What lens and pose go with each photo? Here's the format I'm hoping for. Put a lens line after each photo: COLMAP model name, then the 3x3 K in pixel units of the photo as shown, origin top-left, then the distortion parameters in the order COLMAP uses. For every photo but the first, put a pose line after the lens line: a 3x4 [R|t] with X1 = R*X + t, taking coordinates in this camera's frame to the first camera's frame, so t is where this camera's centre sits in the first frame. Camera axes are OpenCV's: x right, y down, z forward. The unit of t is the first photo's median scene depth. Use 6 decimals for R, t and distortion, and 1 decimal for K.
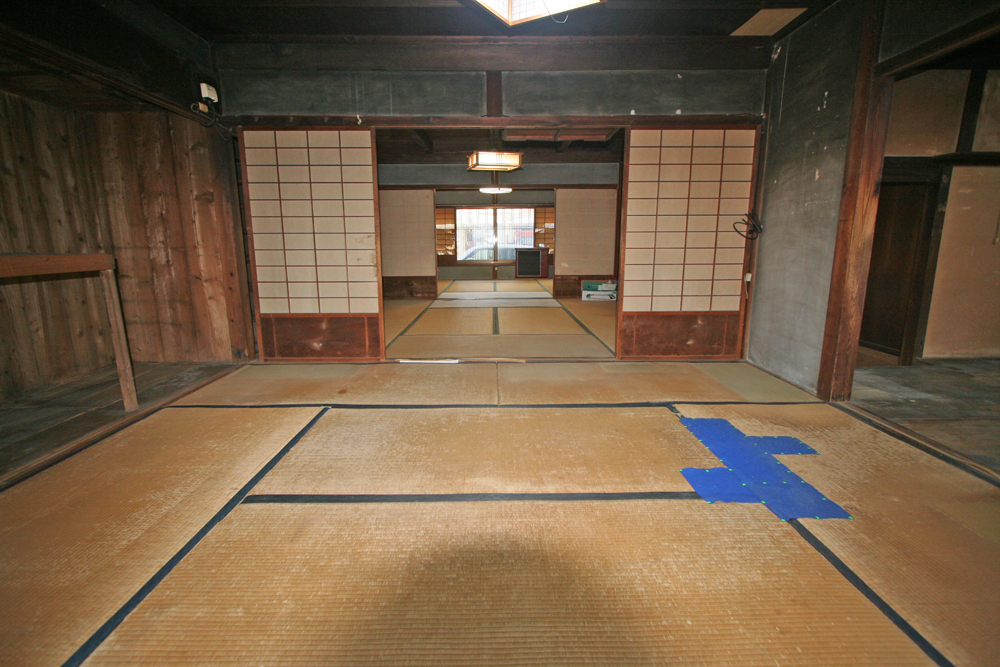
lens RADIAL K [[461.2, 0, 496.1], [0, 461.2, 331.9], [0, 0, 1]] dist [-0.017578, -0.000006]
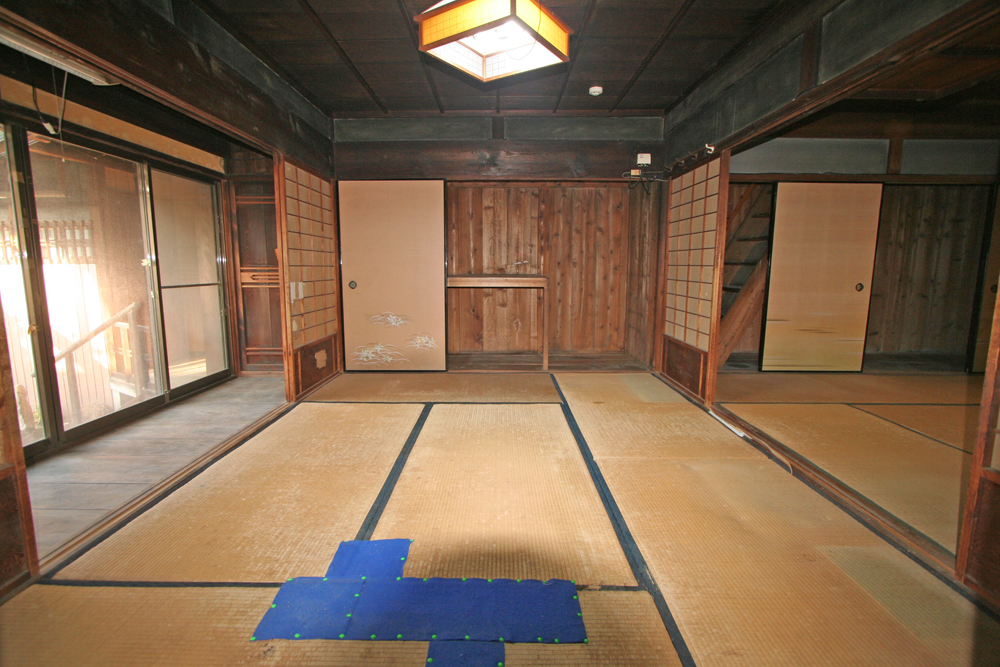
lens RADIAL K [[468.0, 0, 500.0], [0, 468.0, 333.5], [0, 0, 1]] dist [-0.012515, 0.000095]
pose [[-0.015351, 0.146340, -0.989115, 0.851936], [-0.192940, 0.970207, 0.146537, -0.173294], [0.981091, 0.193089, 0.013341, 0.747837]]
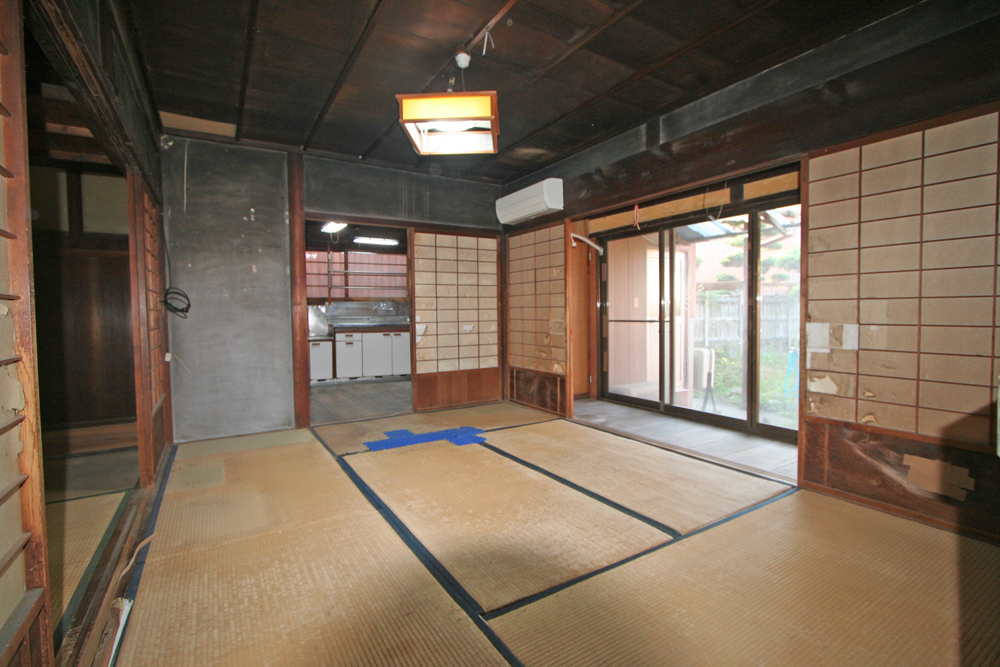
lens RADIAL K [[461.2, 0, 496.1], [0, 461.2, 331.9], [0, 0, 1]] dist [-0.017578, -0.000006]
pose [[-0.509328, -0.026841, 0.860154, -0.801659], [0.181568, 0.973662, 0.137896, -0.229253], [-0.841201, 0.226410, -0.491039, 1.132322]]
